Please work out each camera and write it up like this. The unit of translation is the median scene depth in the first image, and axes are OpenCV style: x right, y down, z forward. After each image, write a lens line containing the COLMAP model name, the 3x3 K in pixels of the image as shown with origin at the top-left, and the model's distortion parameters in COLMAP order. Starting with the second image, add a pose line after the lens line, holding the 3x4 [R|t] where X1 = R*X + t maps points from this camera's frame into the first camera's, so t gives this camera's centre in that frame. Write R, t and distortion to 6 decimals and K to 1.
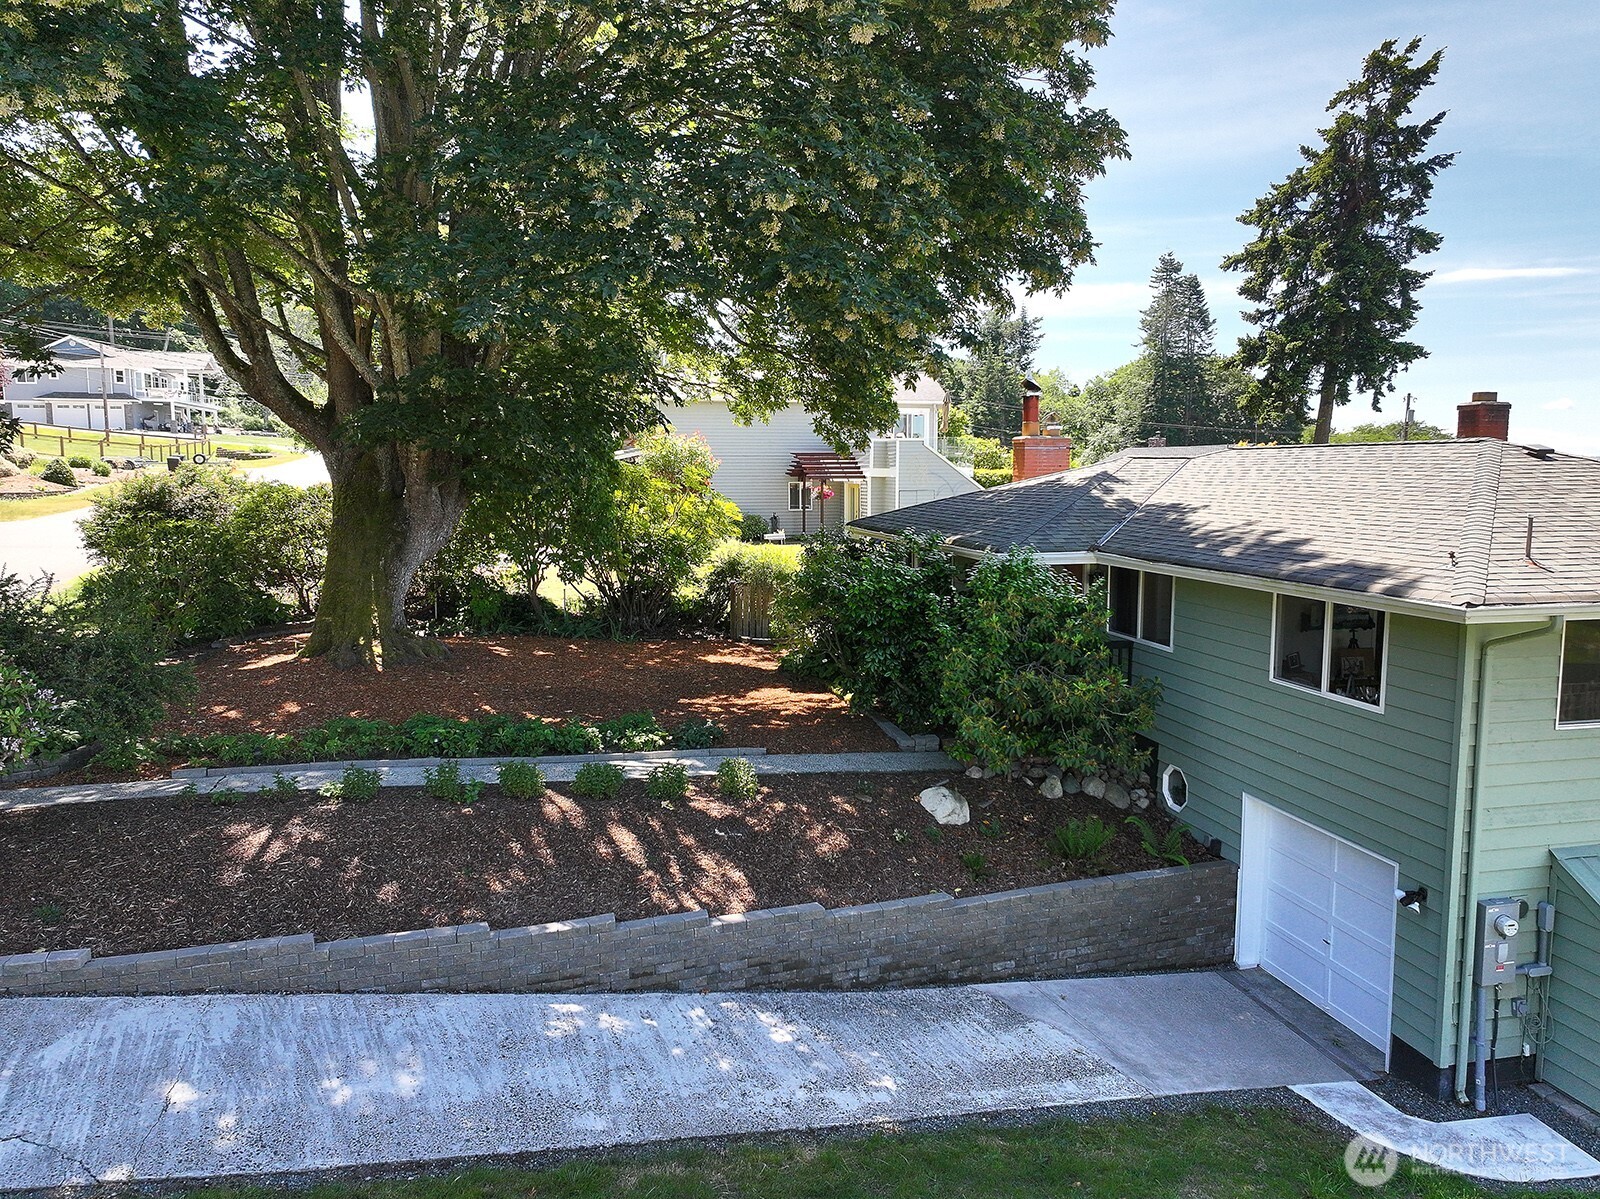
lens RADIAL K [[1112.8, 0, 802.7], [0, 1112.8, 598.4], [0, 0, 1]] dist [-0.004425, 0.020845]
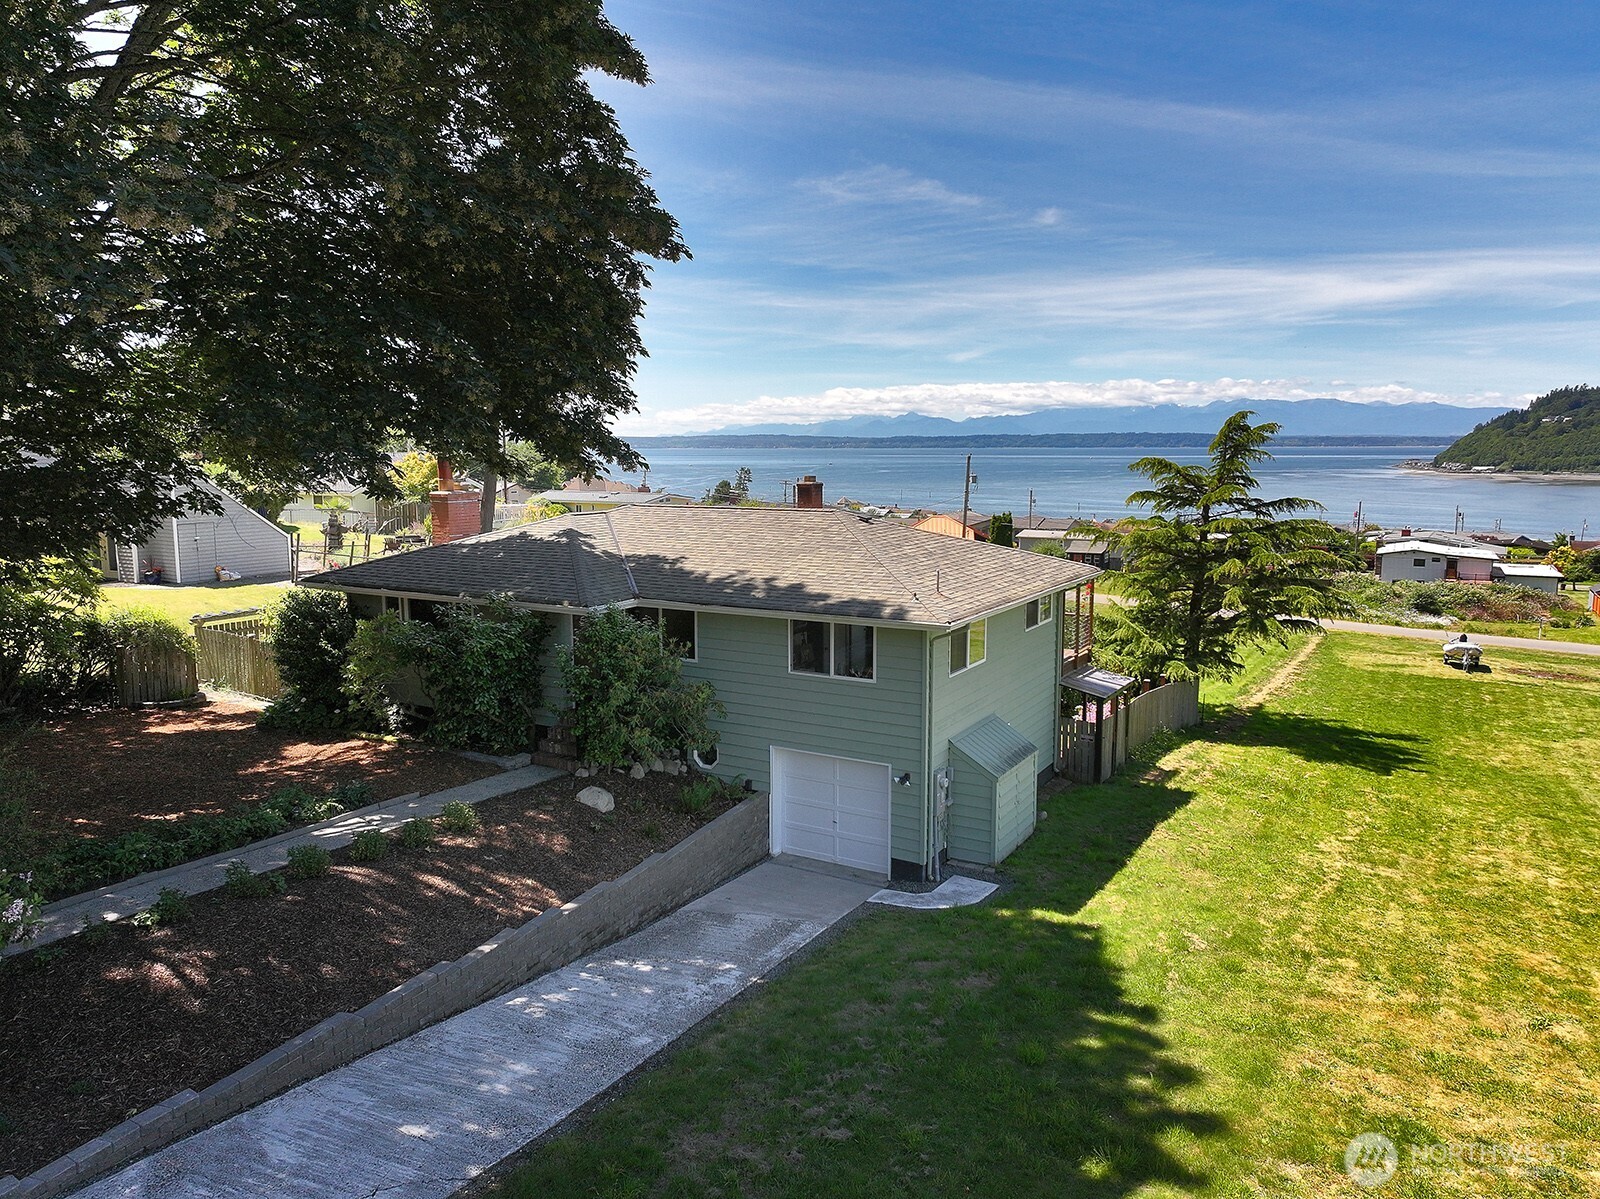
lens RADIAL K [[1112.8, 0, 808.0], [0, 1112.8, 602.3], [0, 0, 1]] dist [-0.004425, 0.020845]
pose [[0.679735, -0.099355, 0.726698, -0.792403], [0.083704, 0.994818, 0.057718, -0.130136], [-0.728666, 0.021595, 0.684529, -0.137038]]
